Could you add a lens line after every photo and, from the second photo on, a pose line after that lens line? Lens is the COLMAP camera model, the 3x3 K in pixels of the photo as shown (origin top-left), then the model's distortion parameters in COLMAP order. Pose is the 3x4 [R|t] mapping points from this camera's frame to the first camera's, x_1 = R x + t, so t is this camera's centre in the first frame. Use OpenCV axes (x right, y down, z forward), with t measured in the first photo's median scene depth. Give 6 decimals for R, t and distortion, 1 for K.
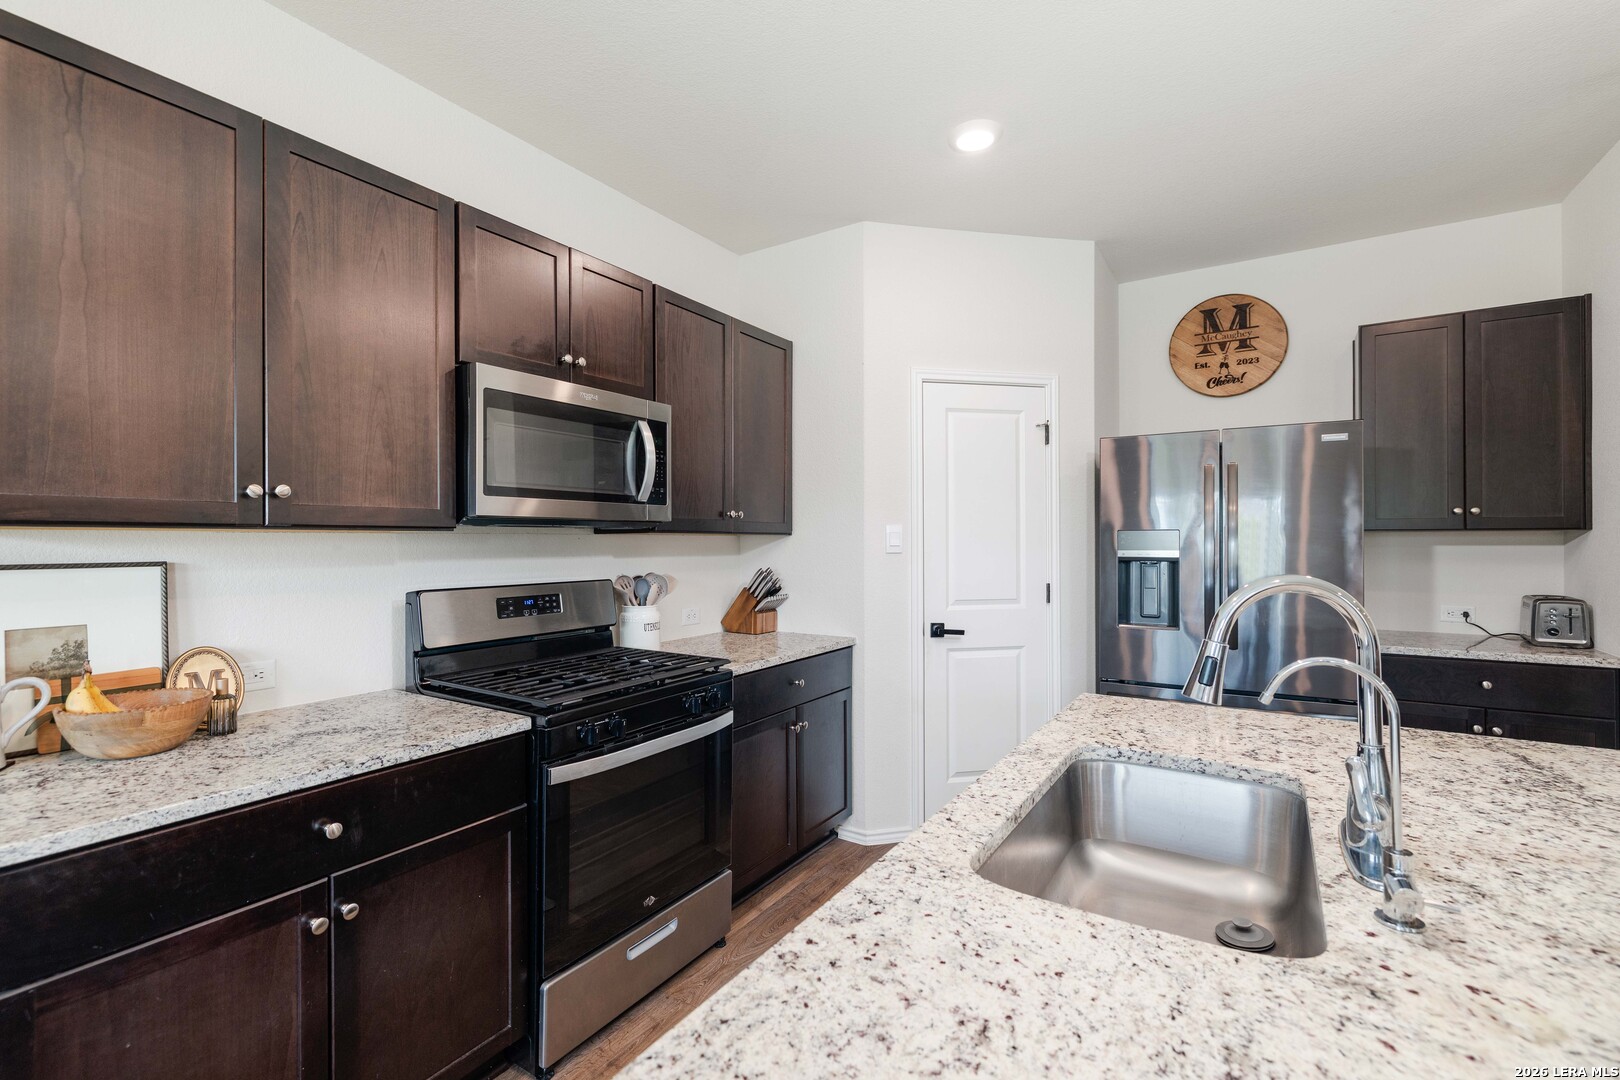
lens RADIAL K [[723.4, 0, 797.7], [0, 723.4, 530.2], [0, 0, 1]] dist [-0.003520, 0.001633]
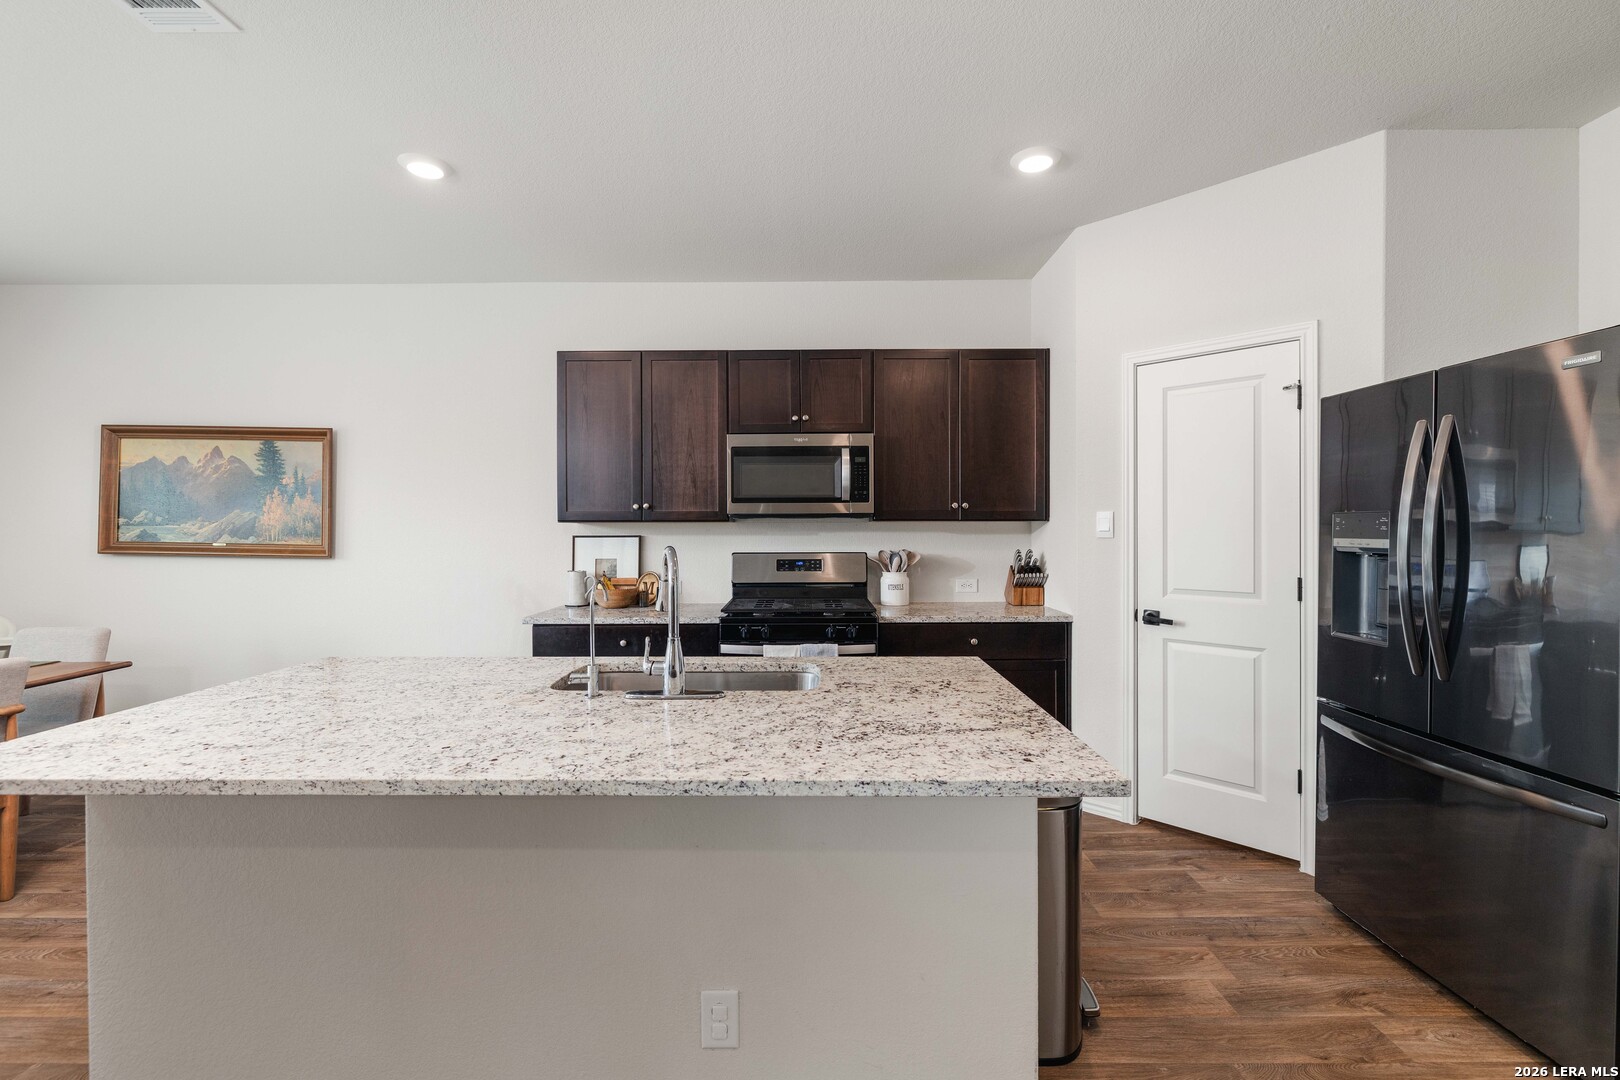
lens RADIAL K [[723.4, 0, 812.4], [0, 723.4, 518.5], [0, 0, 1]] dist [-0.003520, 0.001633]
pose [[0.543528, -0.006828, -0.839363, 0.985586], [0.014849, 0.999889, 0.001482, -0.005589], [0.839260, -0.013270, 0.543569, 0.105794]]
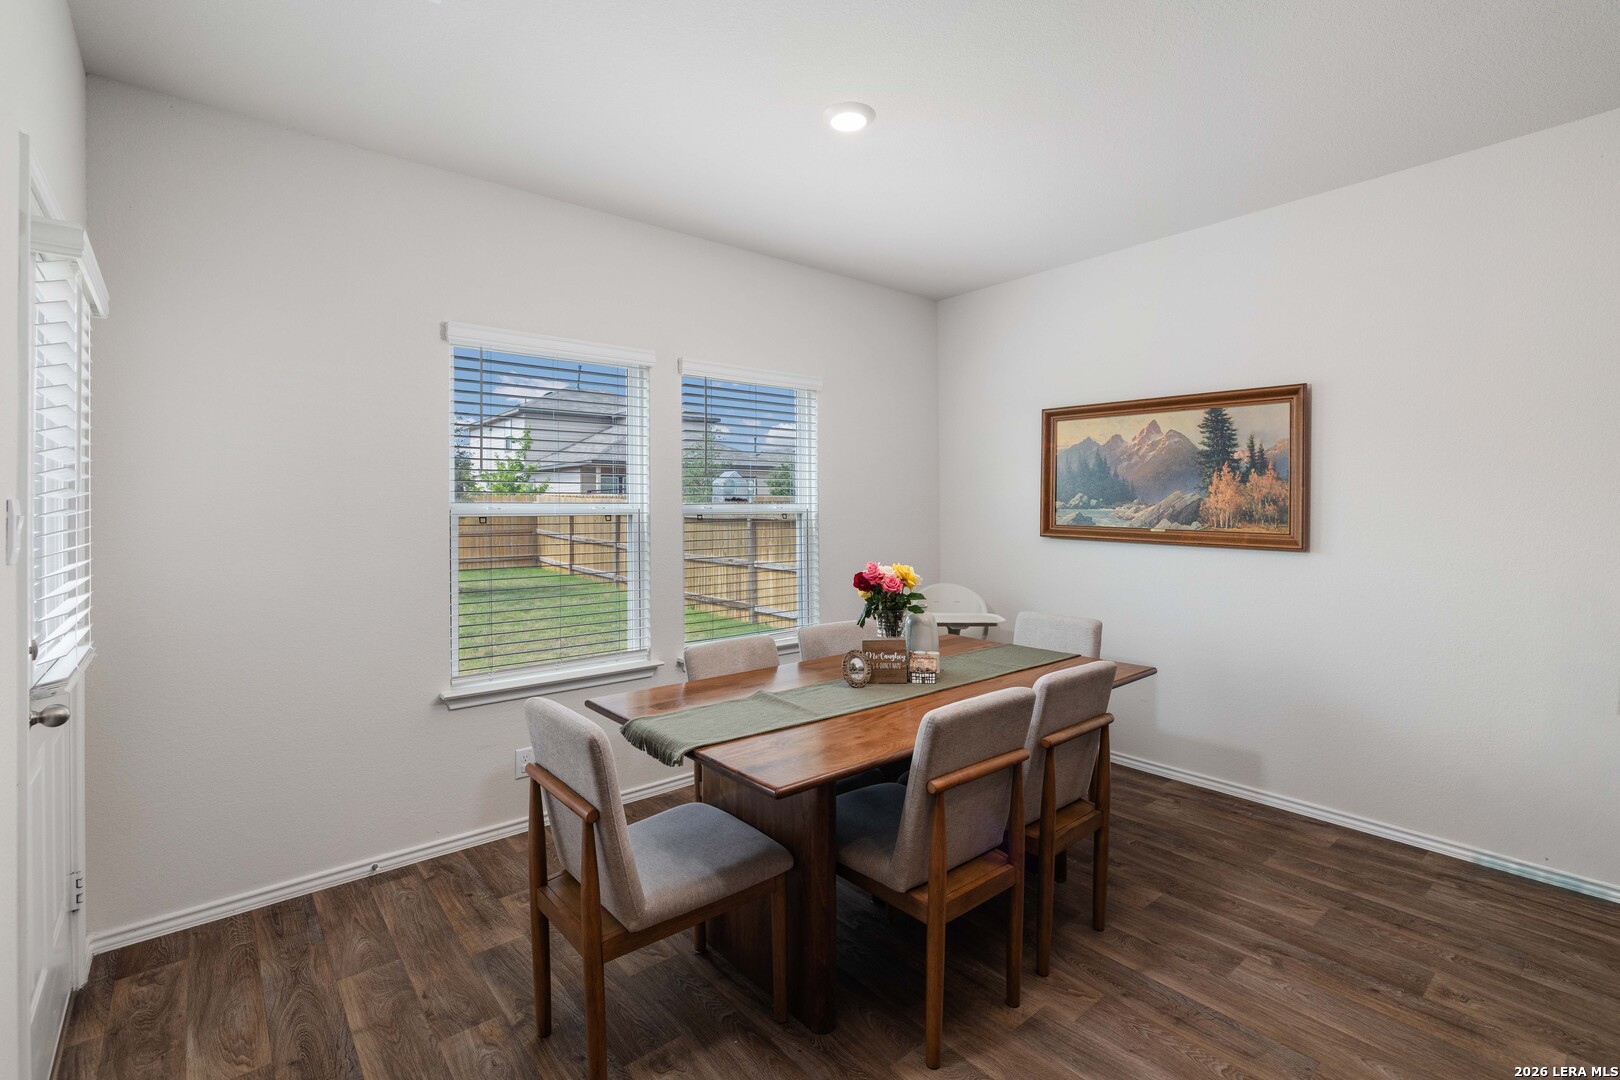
lens RADIAL K [[723.4, 0, 809.9], [0, 723.4, 499.9], [0, 0, 1]] dist [-0.003520, 0.001633]
pose [[-0.294958, -0.011309, -0.955443, 0.494615], [0.016680, 0.999717, -0.016982, -0.012405], [0.955365, -0.020946, -0.294686, -0.364999]]
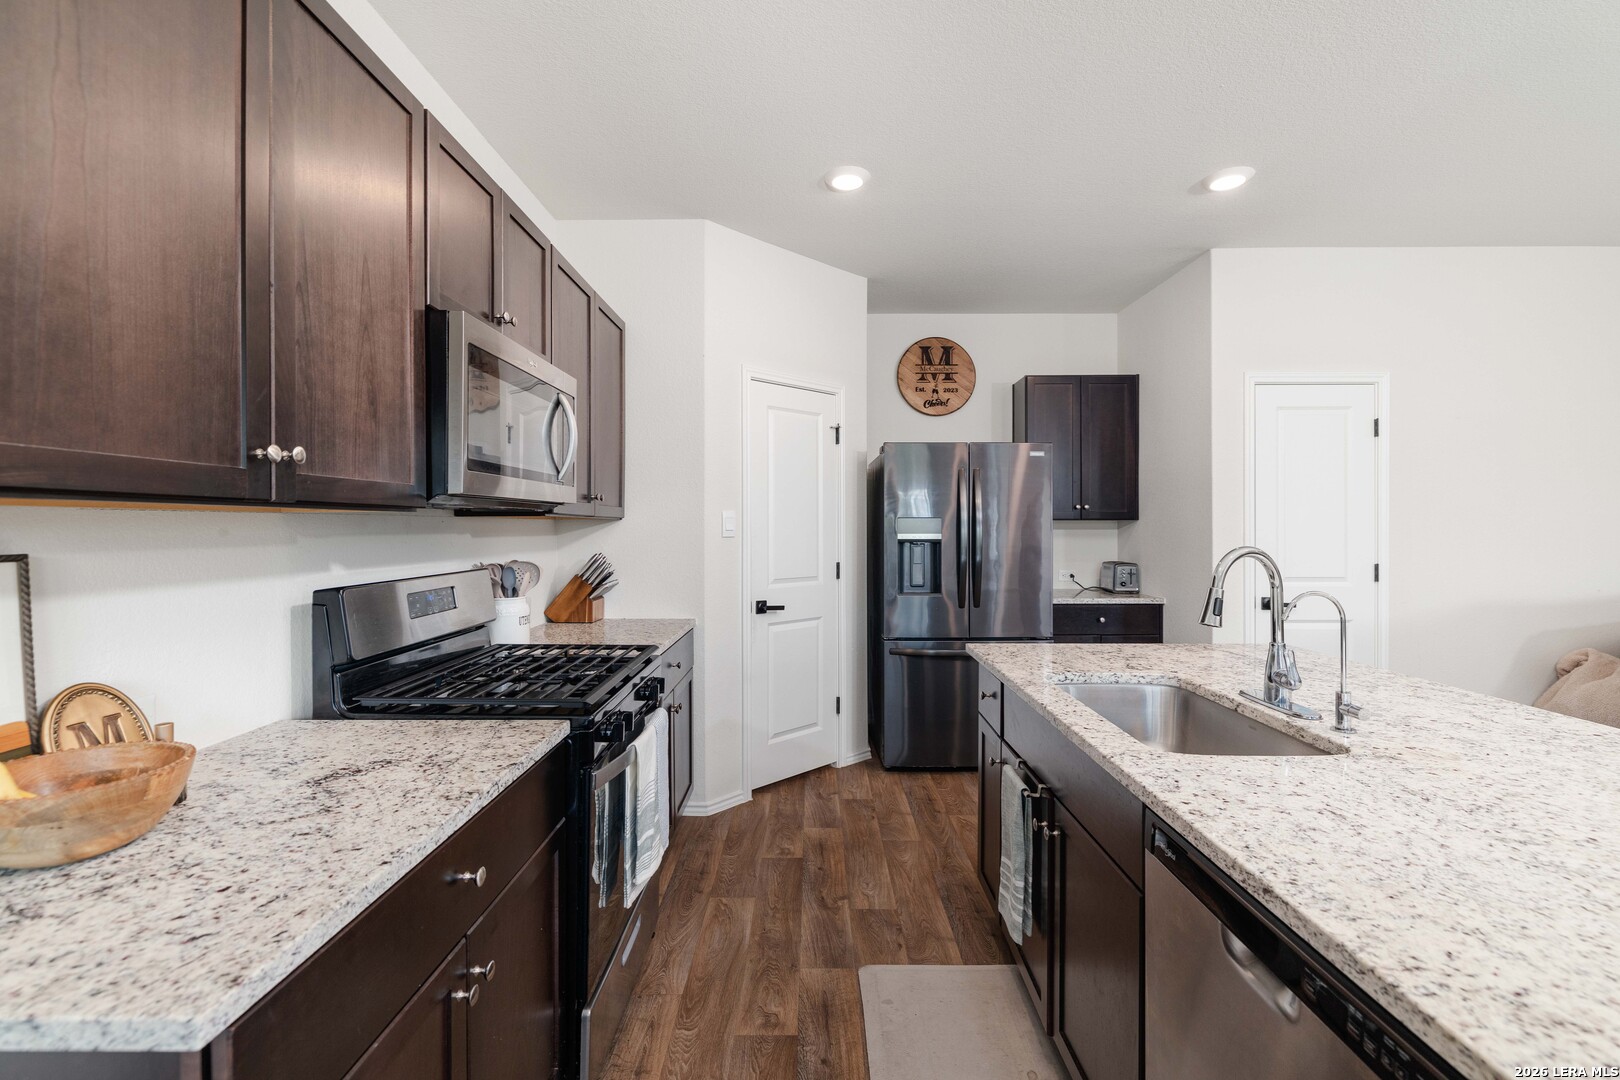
lens RADIAL K [[723.4, 0, 785.1], [0, 723.4, 518.8], [0, 0, 1]] dist [-0.003520, 0.001633]
pose [[0.839743, 0.008296, 0.542921, -0.438810], [-0.010546, 0.999944, 0.001032, 0.002966], [-0.542882, -0.006592, 0.839783, 0.069263]]
